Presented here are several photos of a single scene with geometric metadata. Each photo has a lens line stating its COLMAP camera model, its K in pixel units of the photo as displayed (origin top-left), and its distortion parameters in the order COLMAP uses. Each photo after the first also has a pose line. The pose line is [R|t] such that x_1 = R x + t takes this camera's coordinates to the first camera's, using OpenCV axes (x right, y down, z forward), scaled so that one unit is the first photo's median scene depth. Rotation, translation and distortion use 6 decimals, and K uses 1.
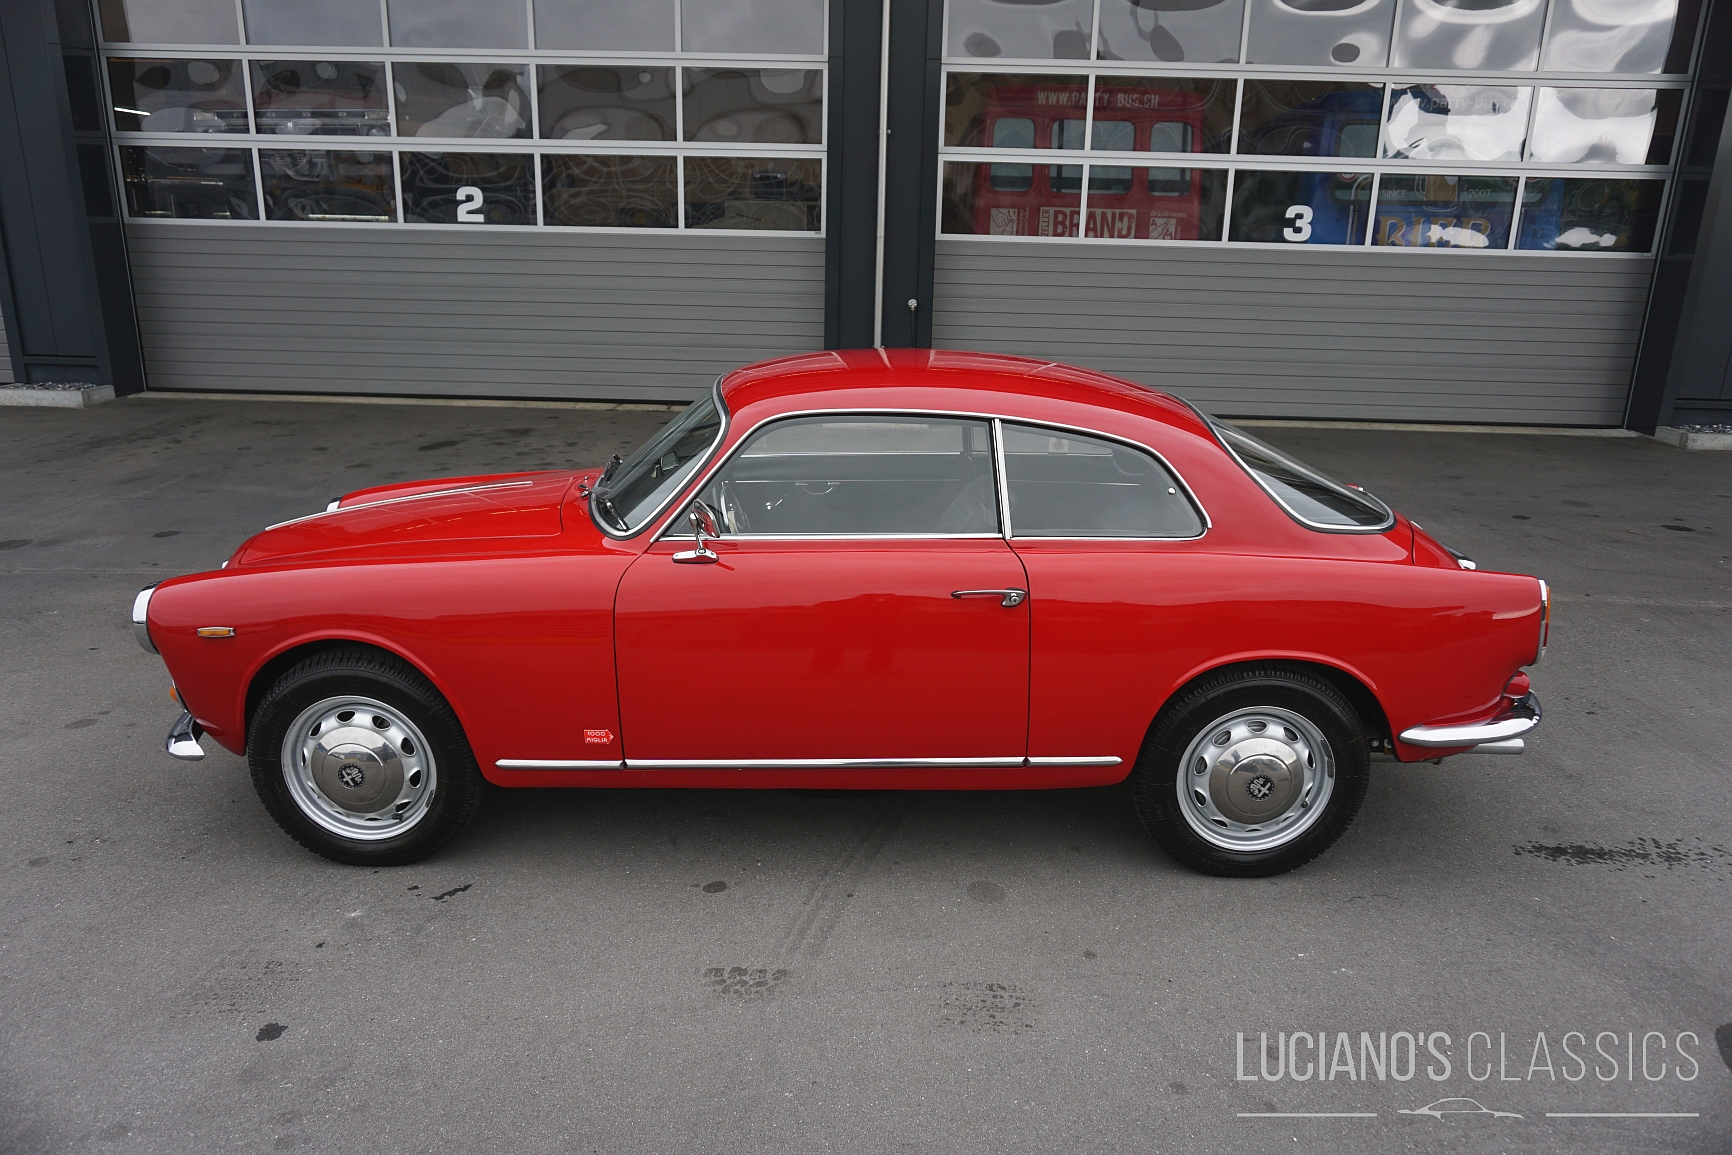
lens RADIAL K [[1161.4, 0, 864.6], [0, 1161.4, 569.6], [0, 0, 1]] dist [-0.052270, 0.036386]
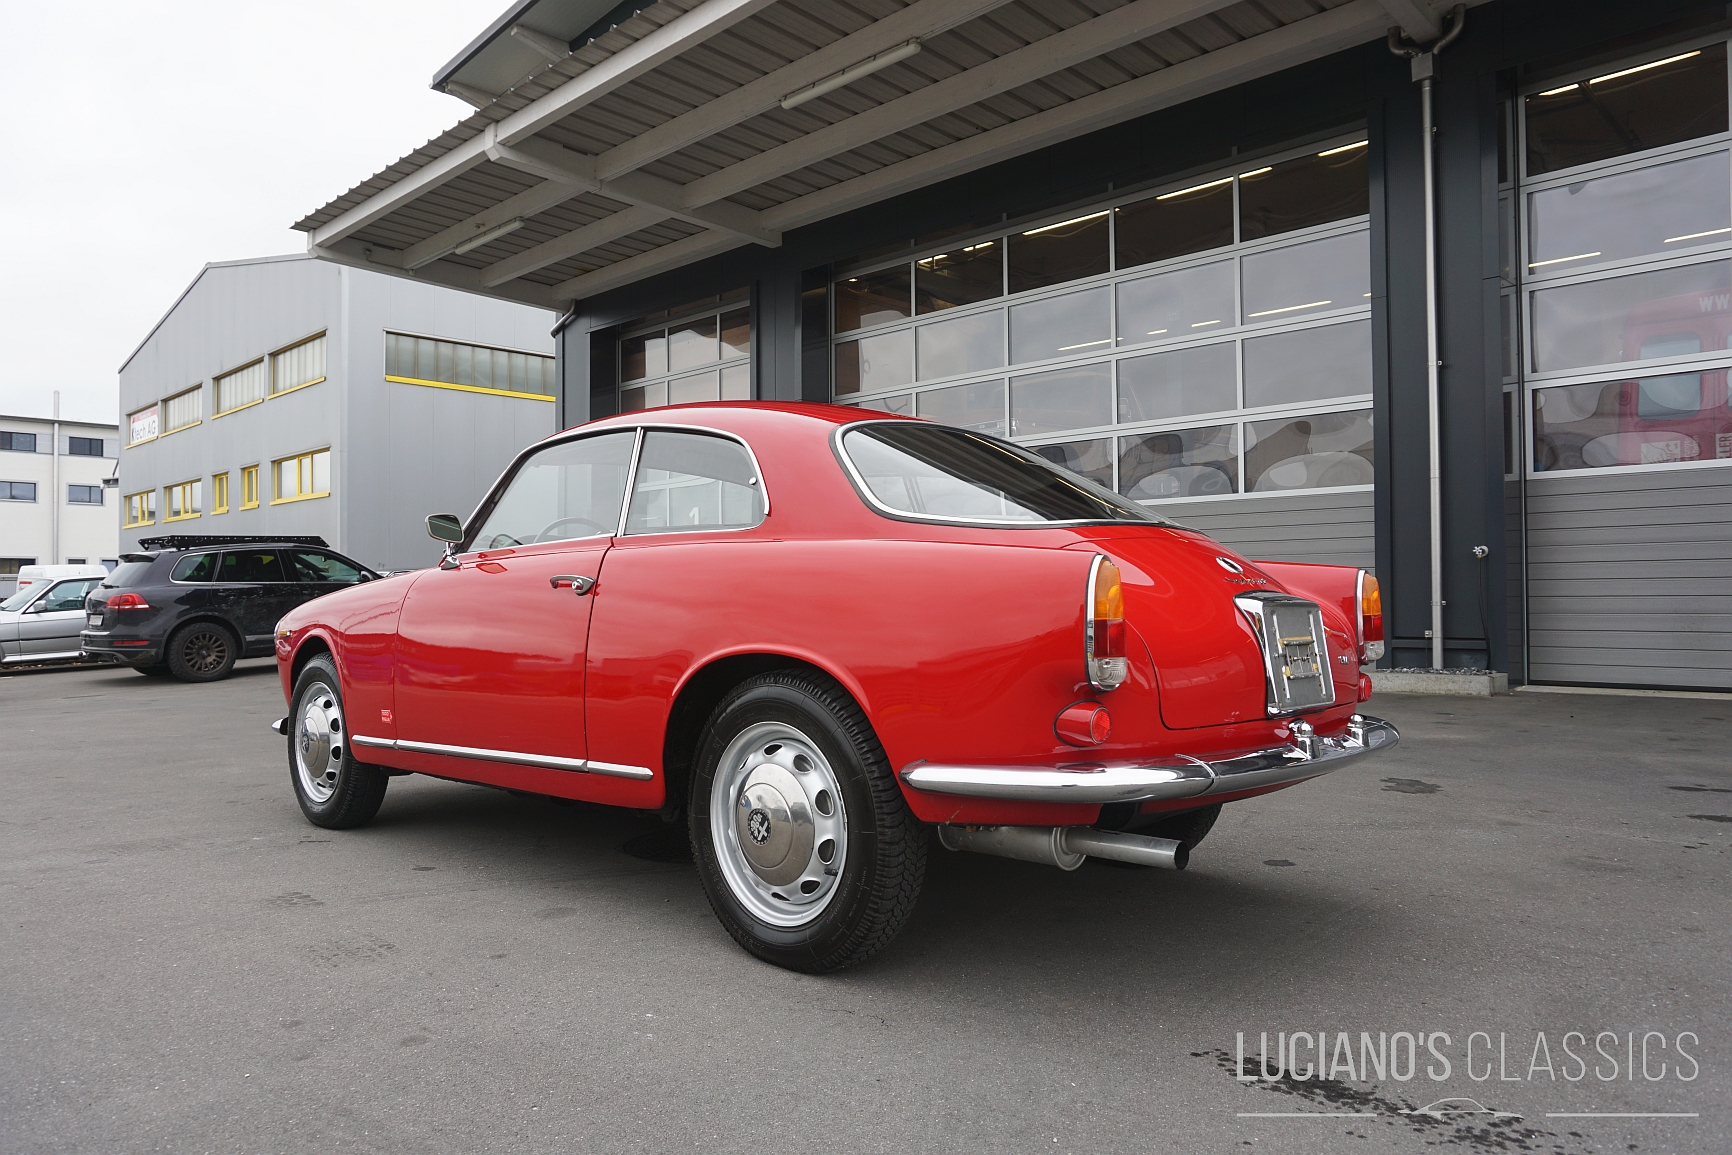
lens RADIAL K [[1161.4, 0, 868.1], [0, 1161.4, 573.6], [0, 0, 1]] dist [-0.052270, 0.036386]
pose [[0.733155, -0.041665, -0.678784, 0.914441], [-0.168198, 0.956002, -0.240353, 0.196424], [0.658933, 0.290386, 0.693890, 0.442677]]
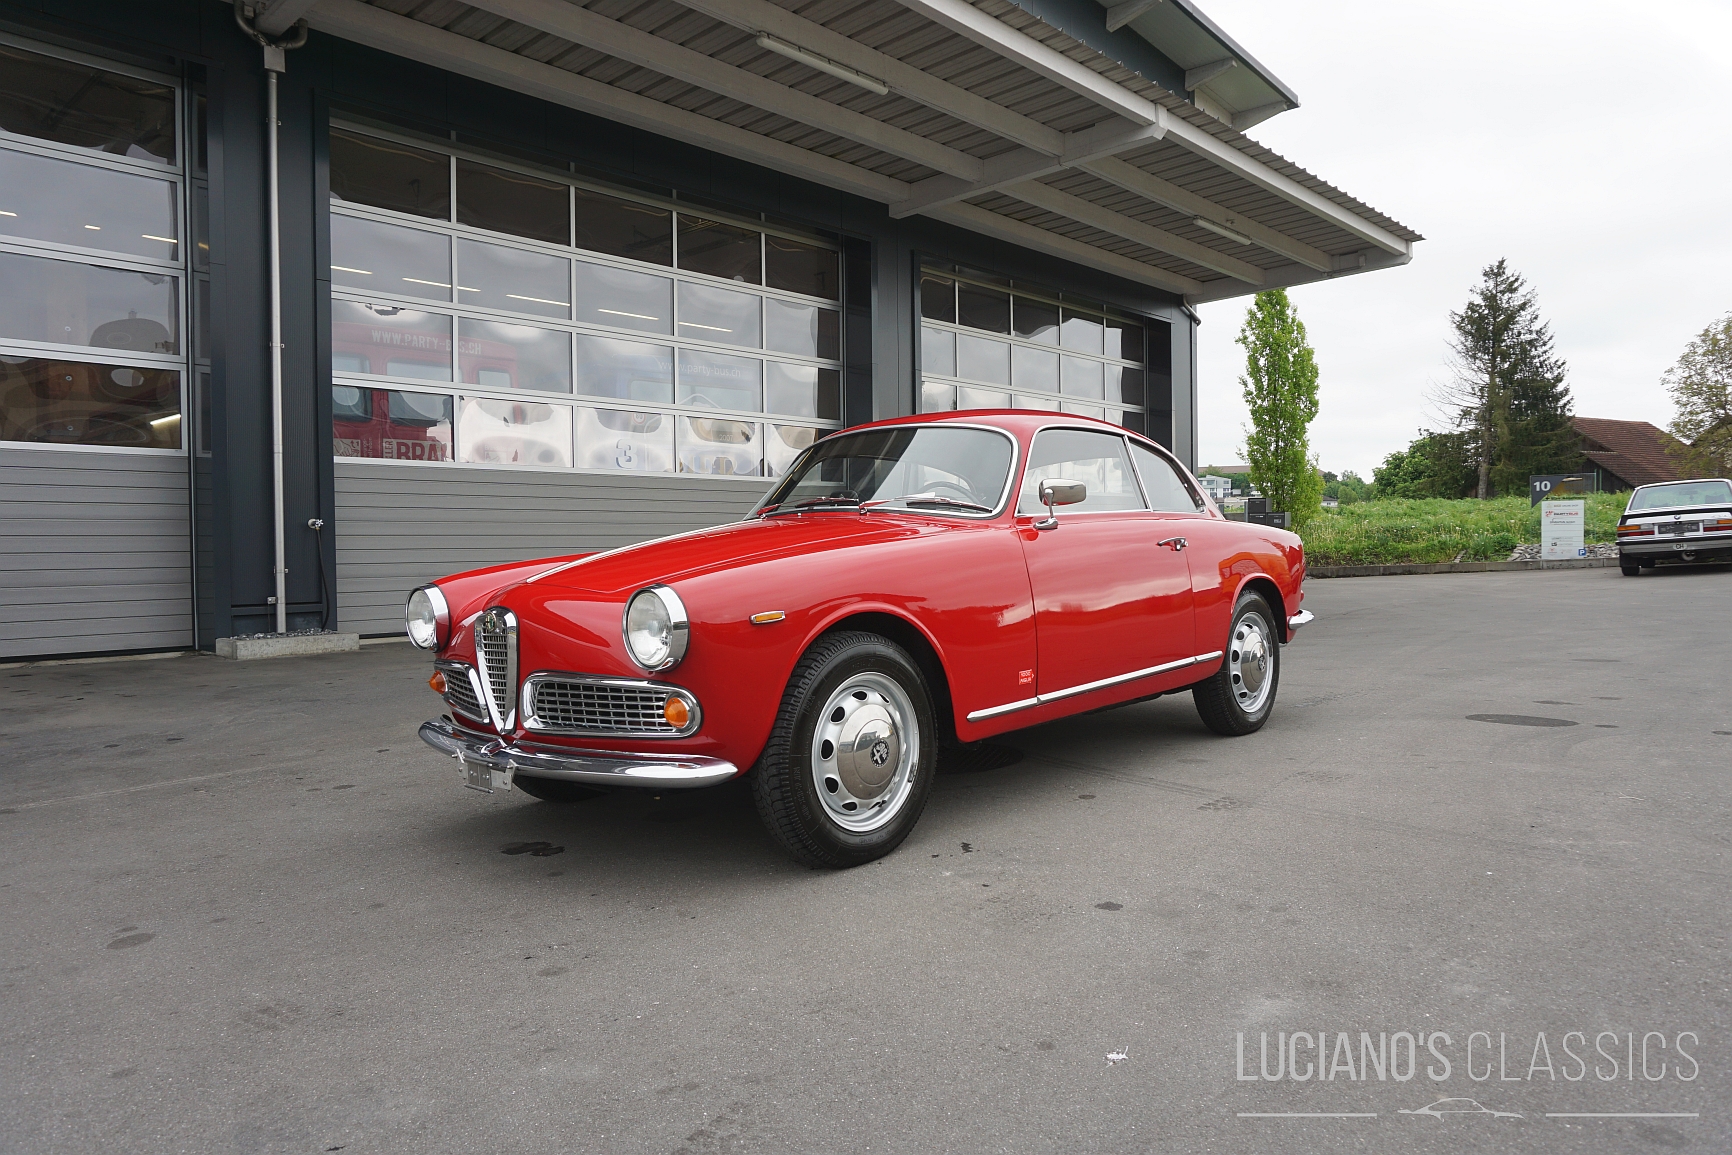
lens RADIAL K [[1161.4, 0, 876.2], [0, 1161.4, 565.8], [0, 0, 1]] dist [-0.052270, 0.036386]
pose [[0.658212, -0.042216, 0.751648, -1.168400], [0.238371, 0.958743, -0.154892, 0.175002], [-0.714099, 0.281123, 0.641119, 0.308117]]
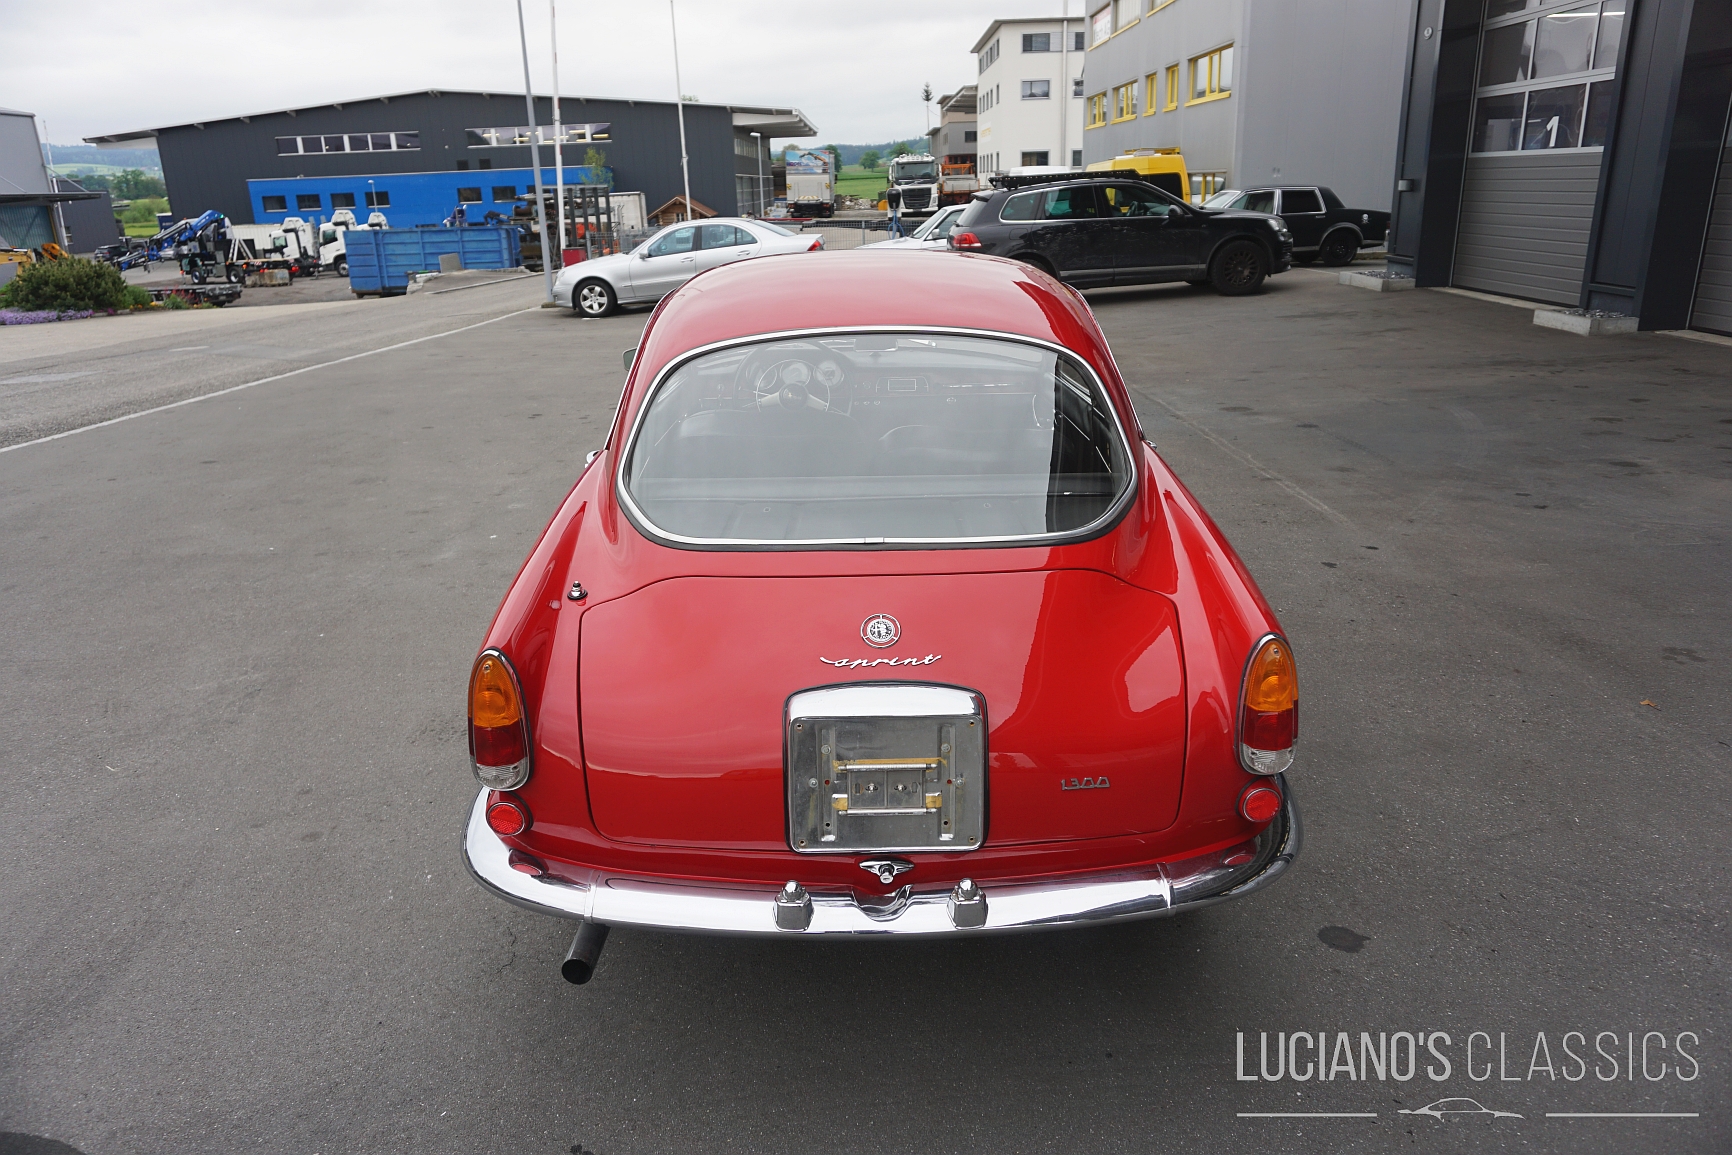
lens RADIAL K [[1161.4, 0, 865.9], [0, 1161.4, 569.0], [0, 0, 1]] dist [-0.052270, 0.036386]
pose [[0.013917, 0.293264, -0.955930, 1.111986], [-0.250594, 0.926535, 0.280598, -0.237383], [0.967992, 0.235645, 0.086384, 1.096584]]
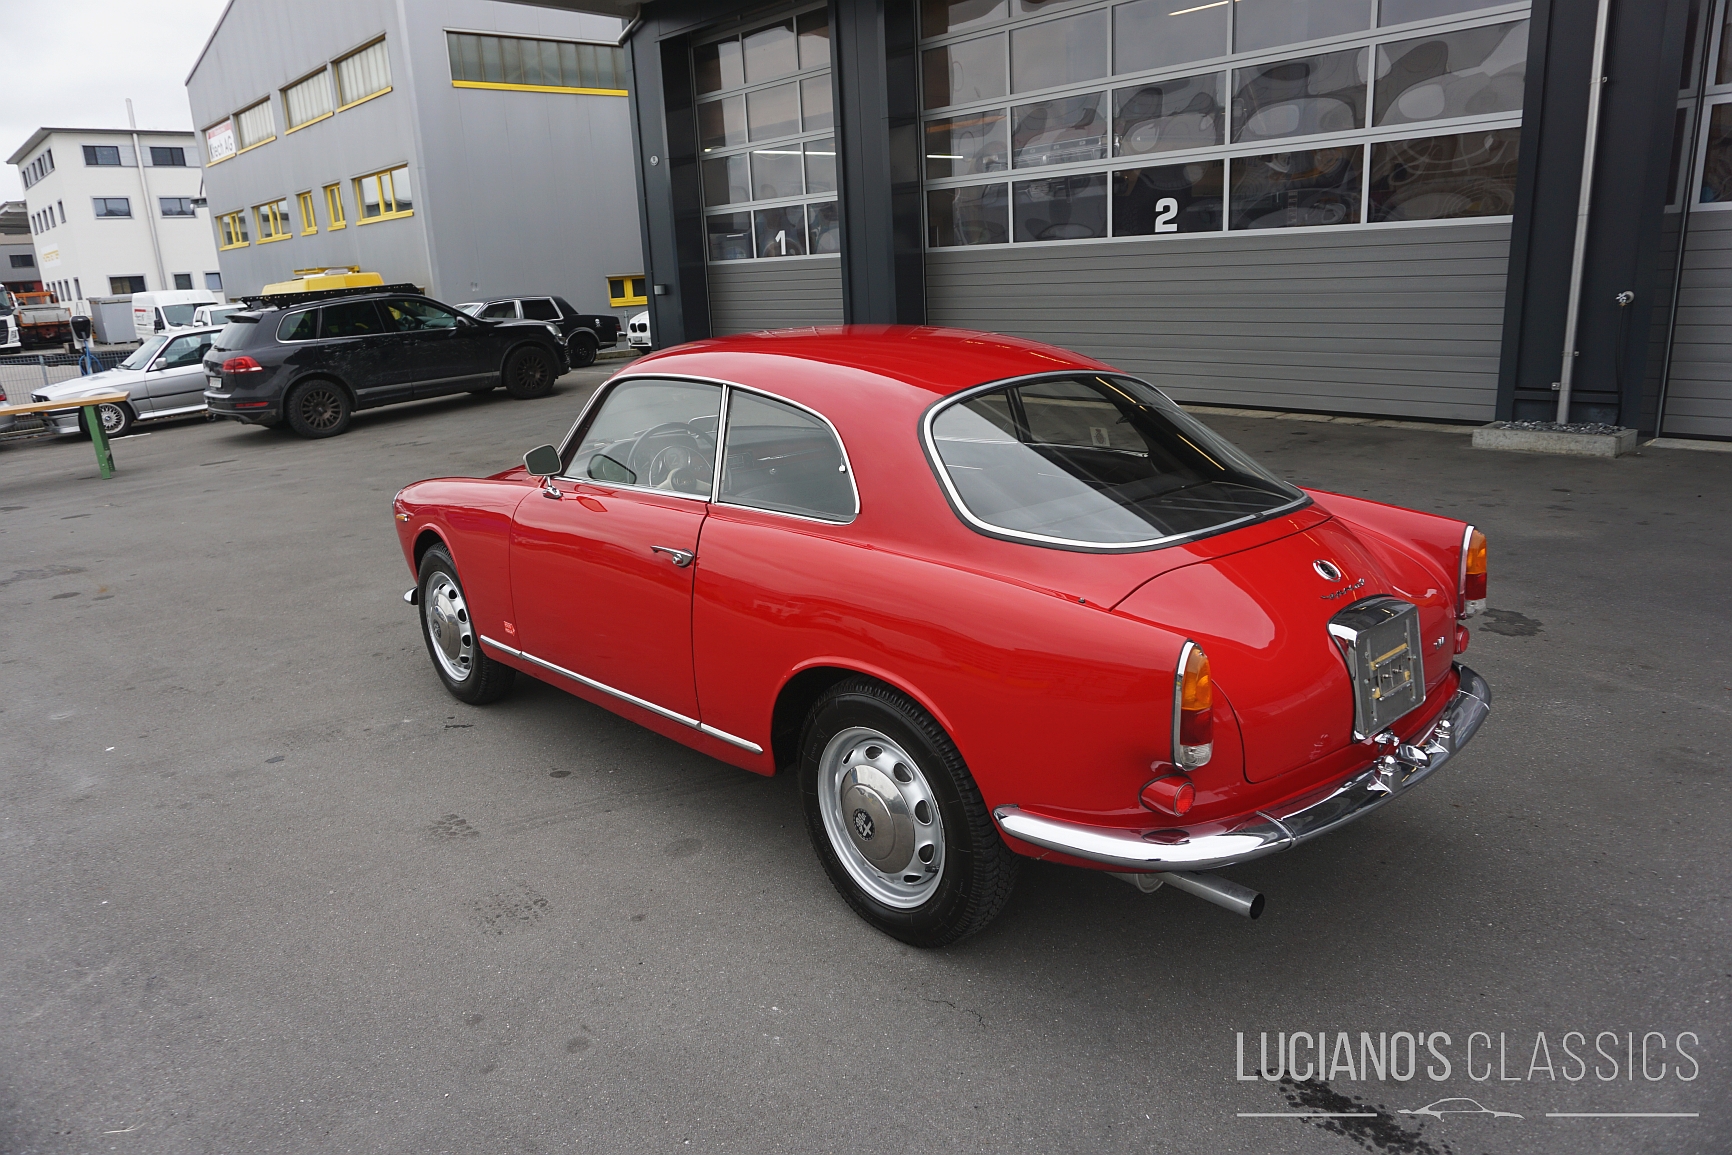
lens RADIAL K [[1161.4, 0, 868.2], [0, 1161.4, 572.1], [0, 0, 1]] dist [-0.052270, 0.036386]
pose [[0.674409, 0.134205, -0.726059, 0.915121], [-0.145643, 0.988202, 0.047378, -0.033941], [0.723852, 0.073793, 0.685998, 0.394868]]
